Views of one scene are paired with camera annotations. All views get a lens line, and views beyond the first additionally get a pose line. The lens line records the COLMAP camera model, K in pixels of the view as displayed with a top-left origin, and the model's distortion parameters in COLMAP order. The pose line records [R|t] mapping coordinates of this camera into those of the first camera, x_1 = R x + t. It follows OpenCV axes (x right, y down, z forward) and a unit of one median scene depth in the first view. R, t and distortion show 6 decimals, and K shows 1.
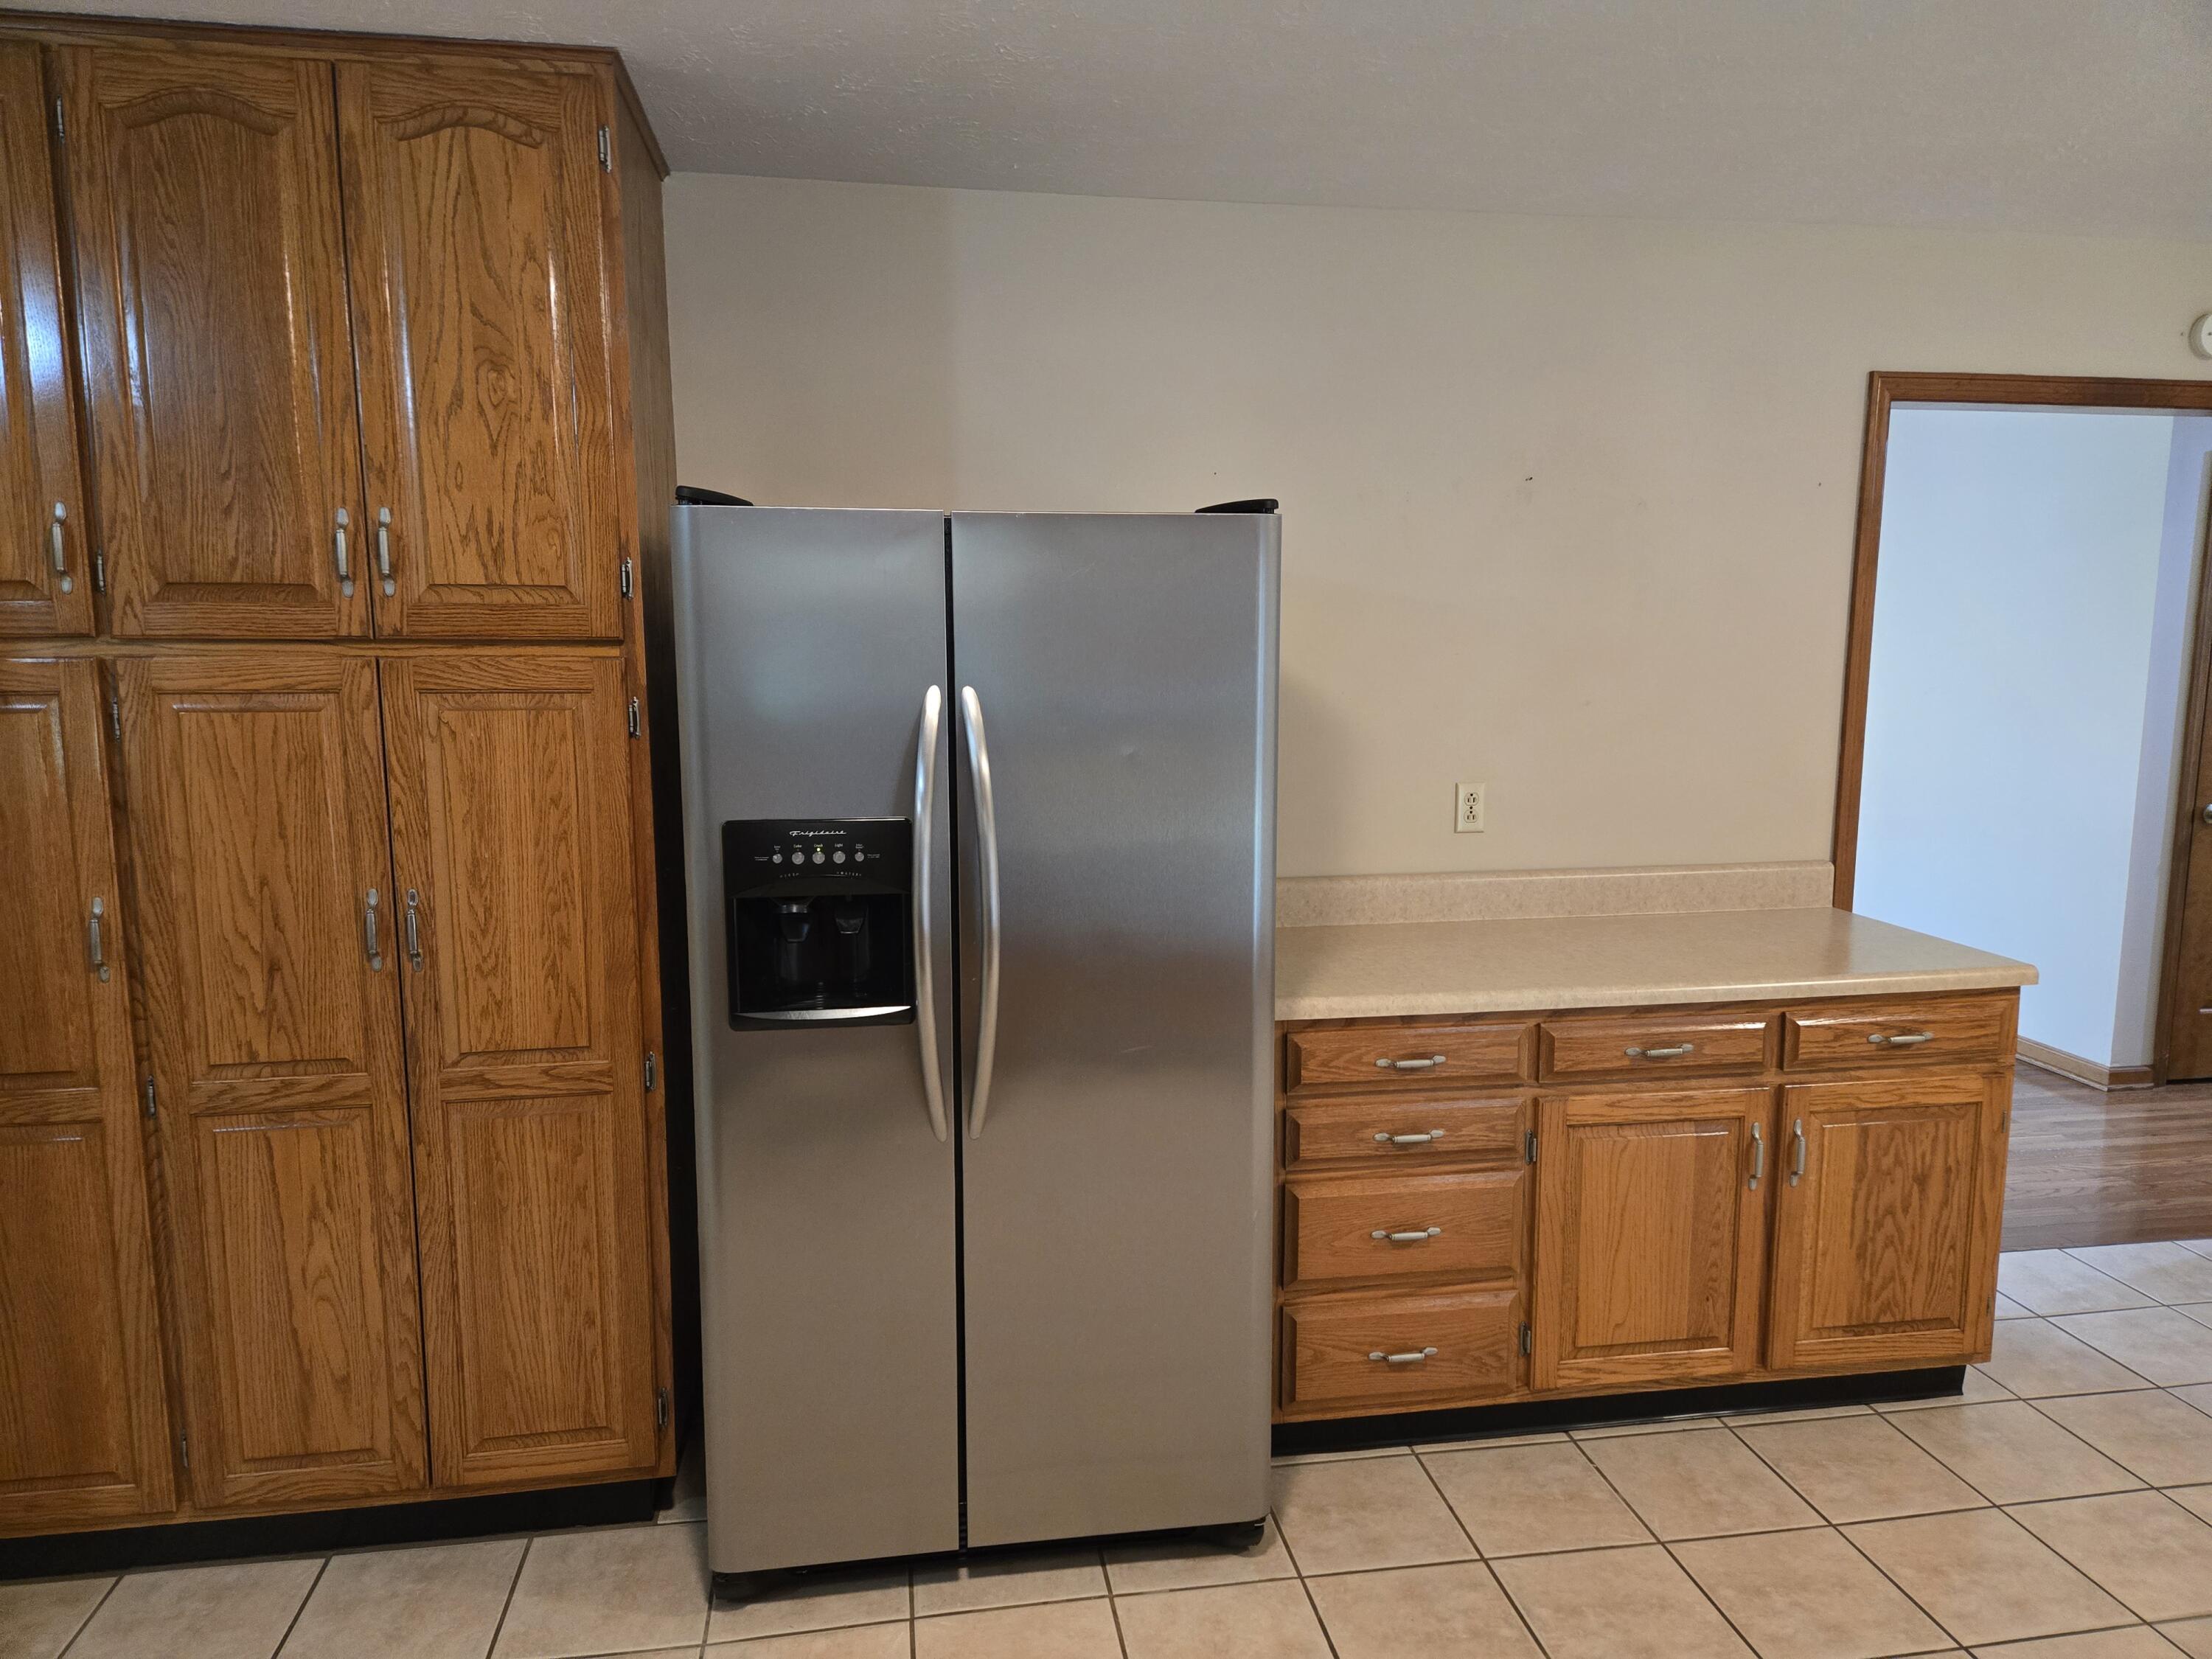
lens RADIAL K [[1507.5, 0, 1095.0], [0, 1507.5, 829.7], [0, 0, 1]] dist [0.089364, -0.079387]
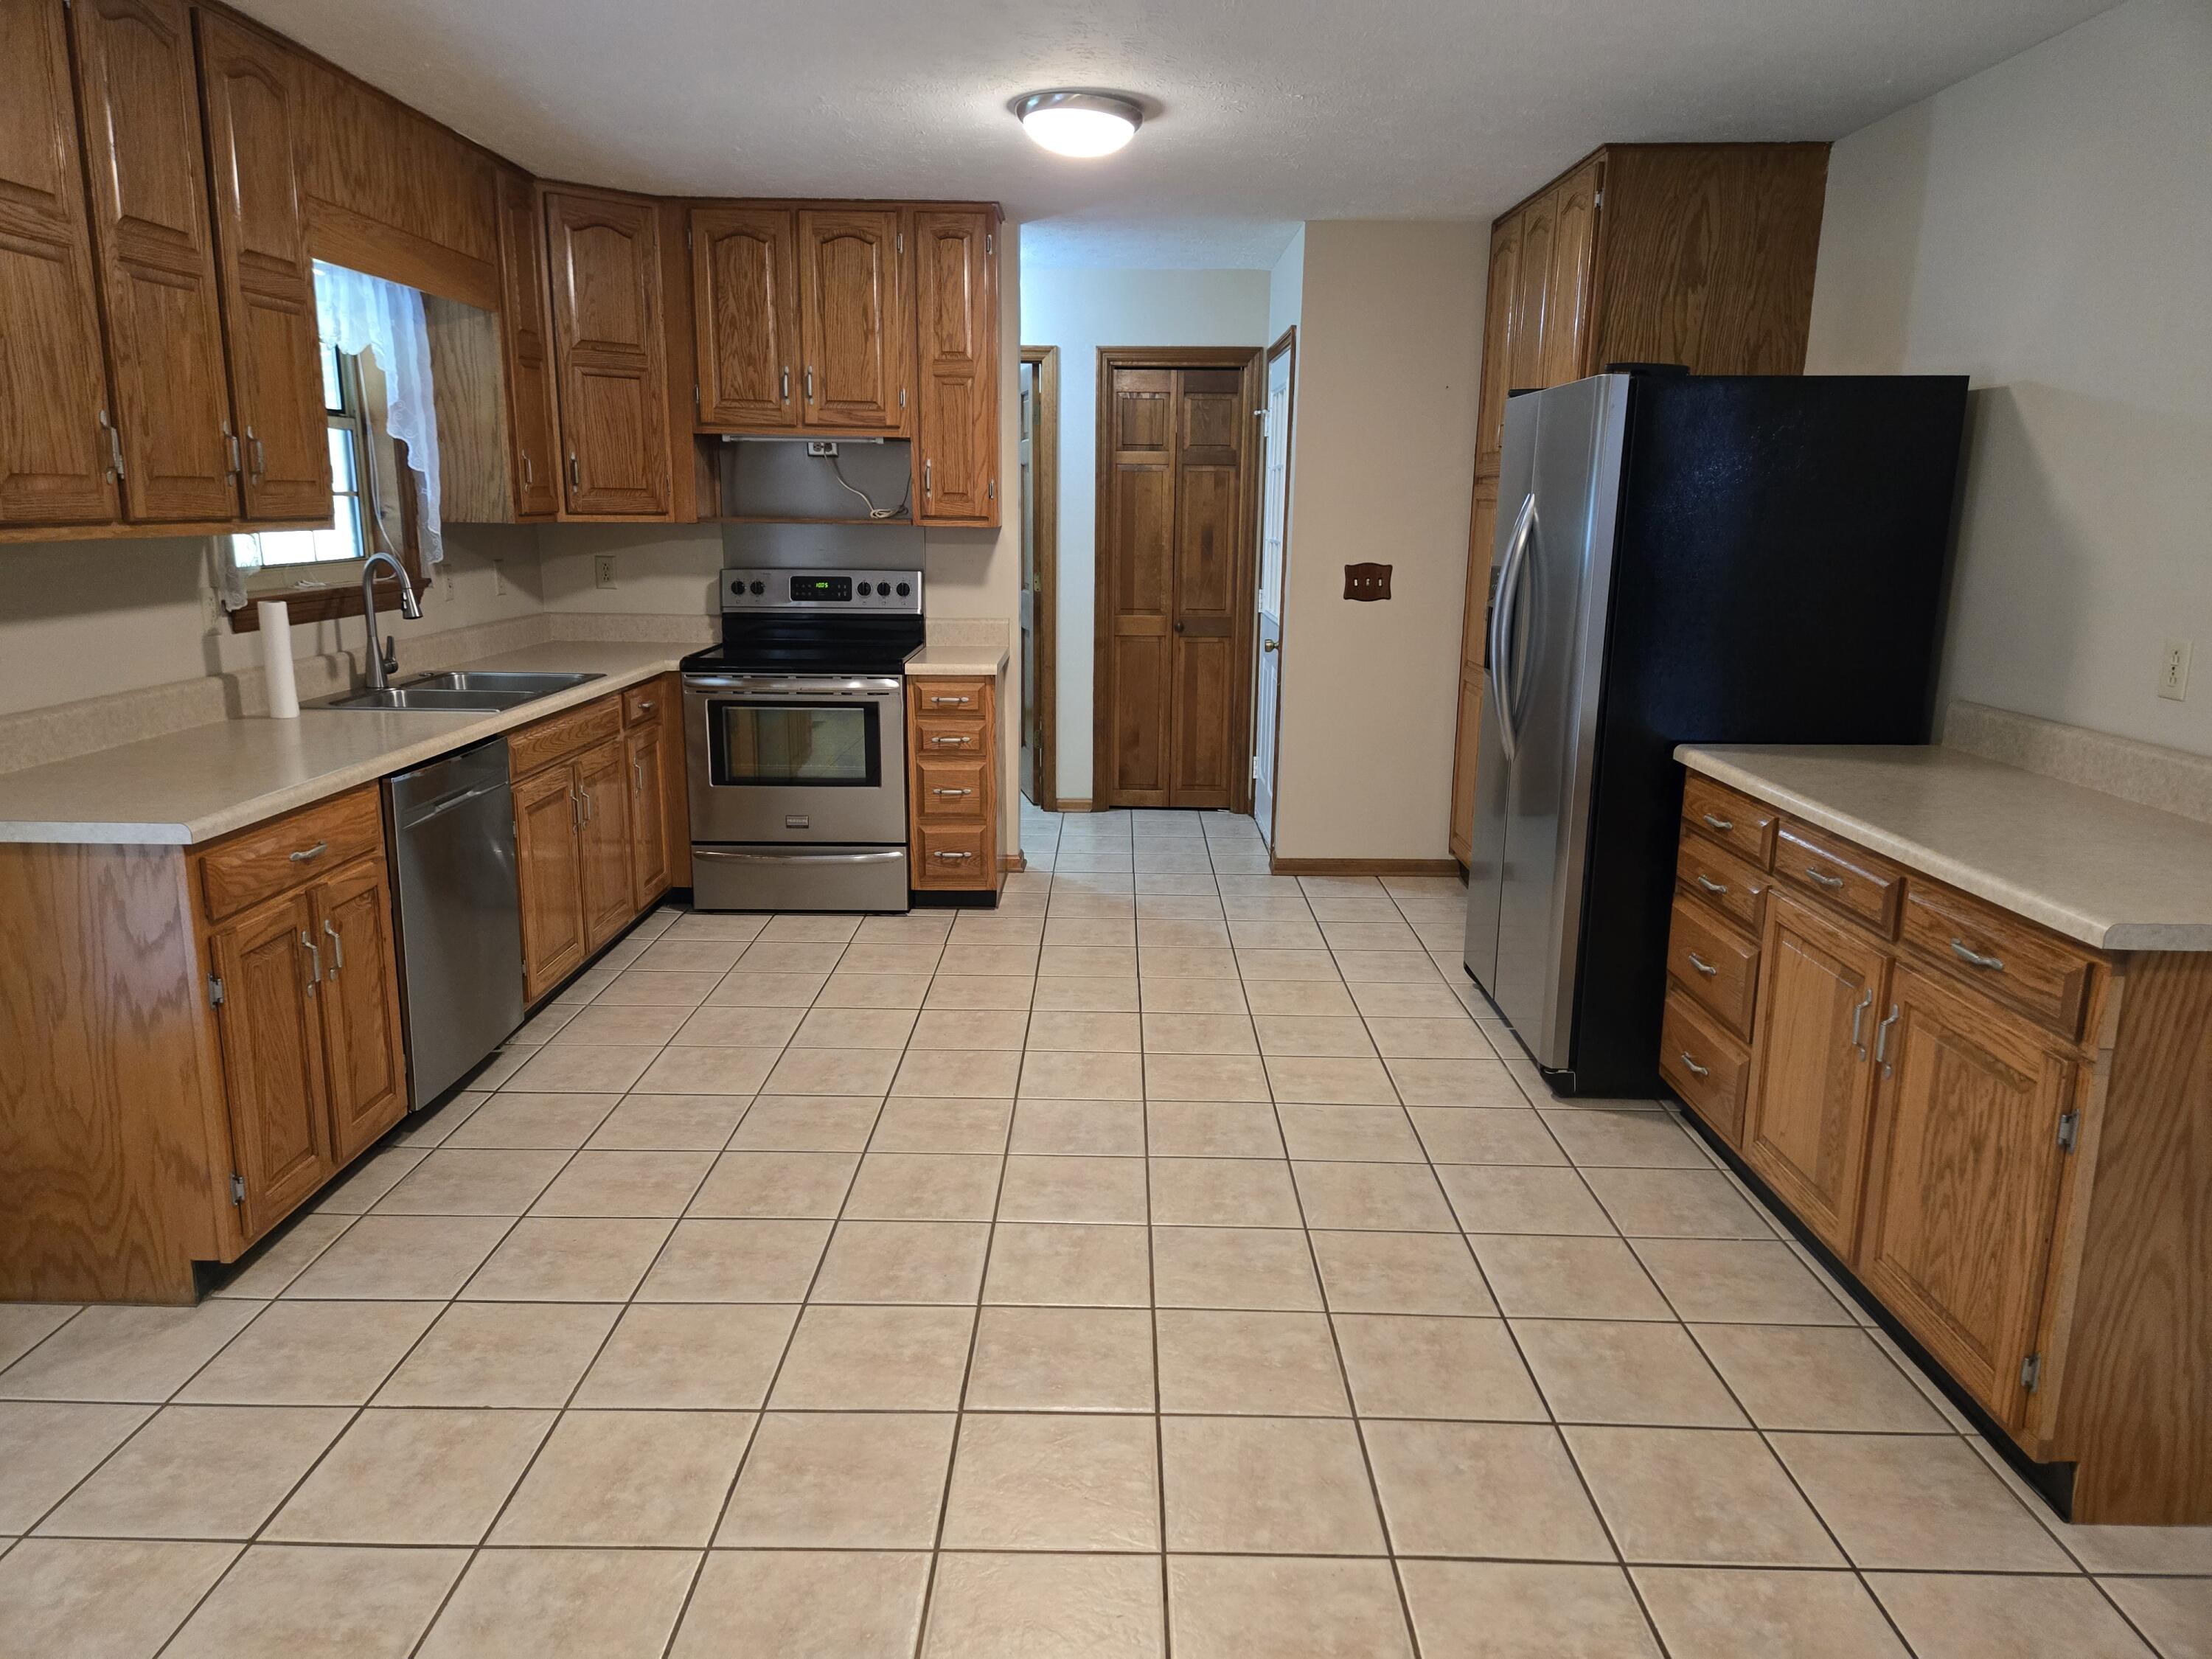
lens RADIAL K [[1476.9, 0, 1106.0], [0, 1476.9, 829.5], [0, 0, 1]] dist [0.082664, -0.075051]
pose [[-0.169502, 0.214113, -0.961990, 1.352723], [-0.152673, 0.958626, 0.240265, -0.047436], [0.973632, 0.187596, -0.129800, 0.648360]]
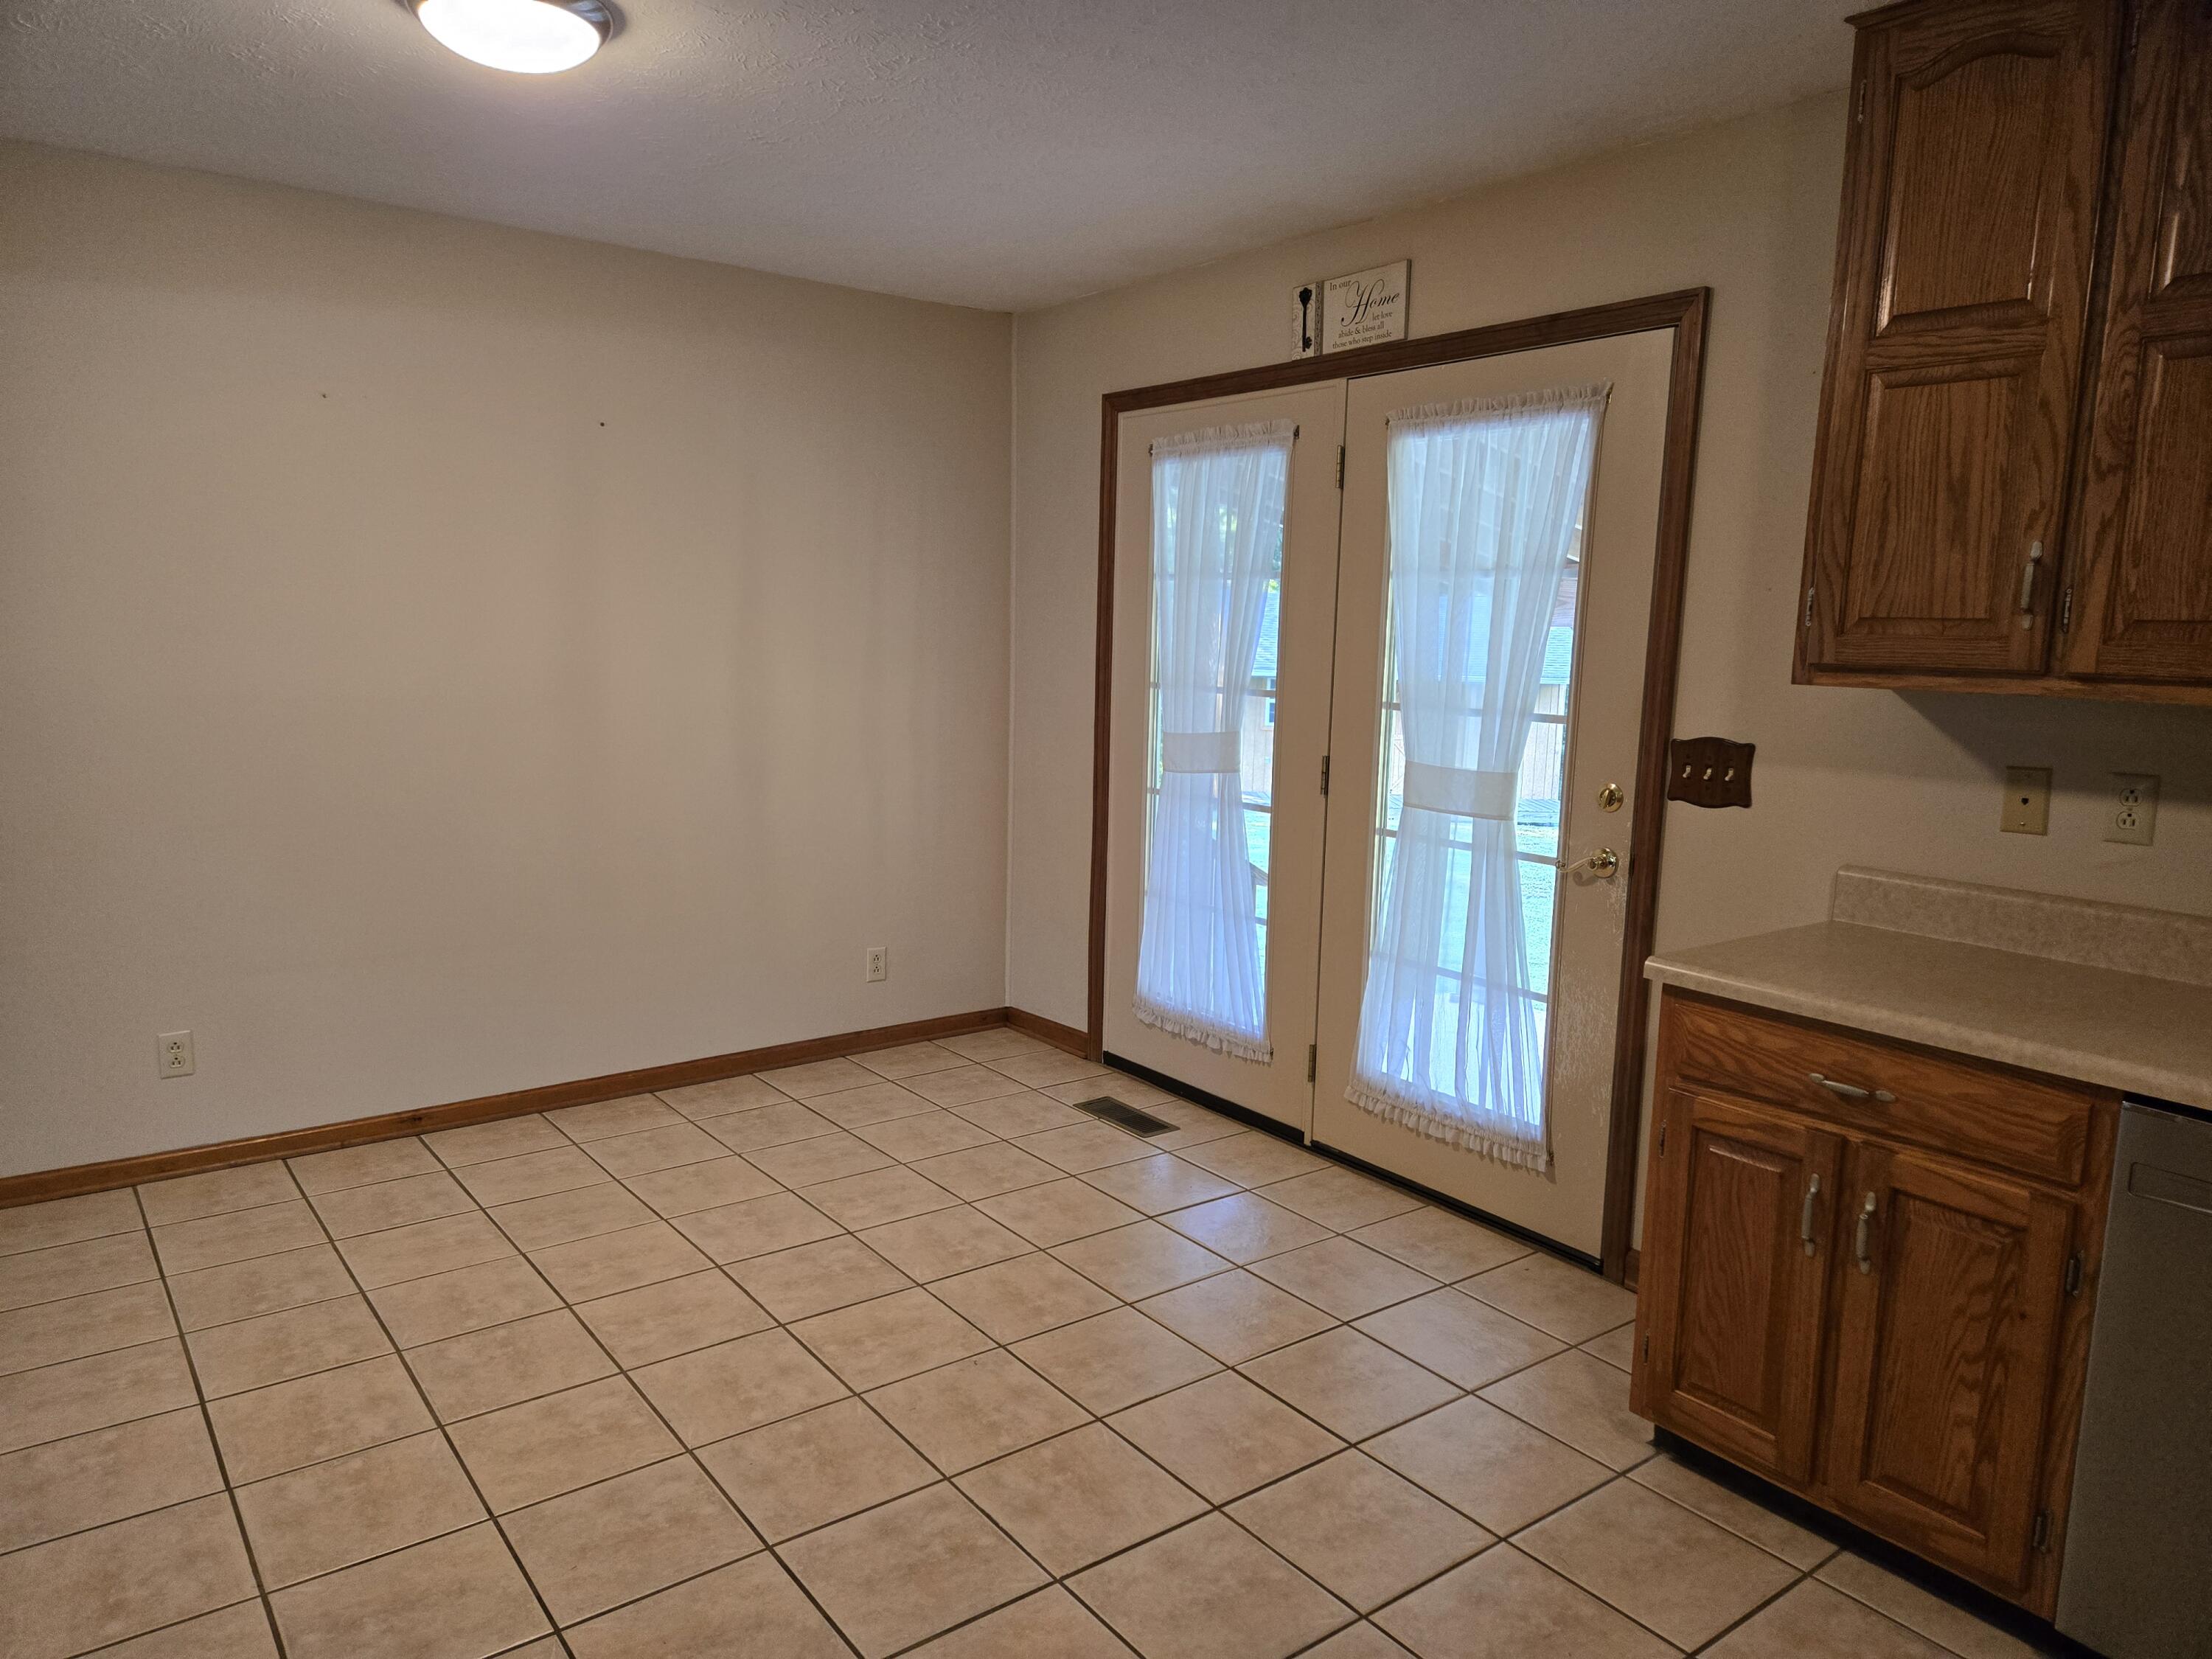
lens RADIAL K [[1467.7, 0, 1093.4], [0, 1467.7, 848.8], [0, 0, 1]] dist [0.082841, -0.072950]
pose [[-0.462297, -0.145771, 0.874661, 0.015955], [0.104293, 0.970610, 0.216886, -0.040814], [-0.880570, 0.191487, -0.433507, 0.660633]]
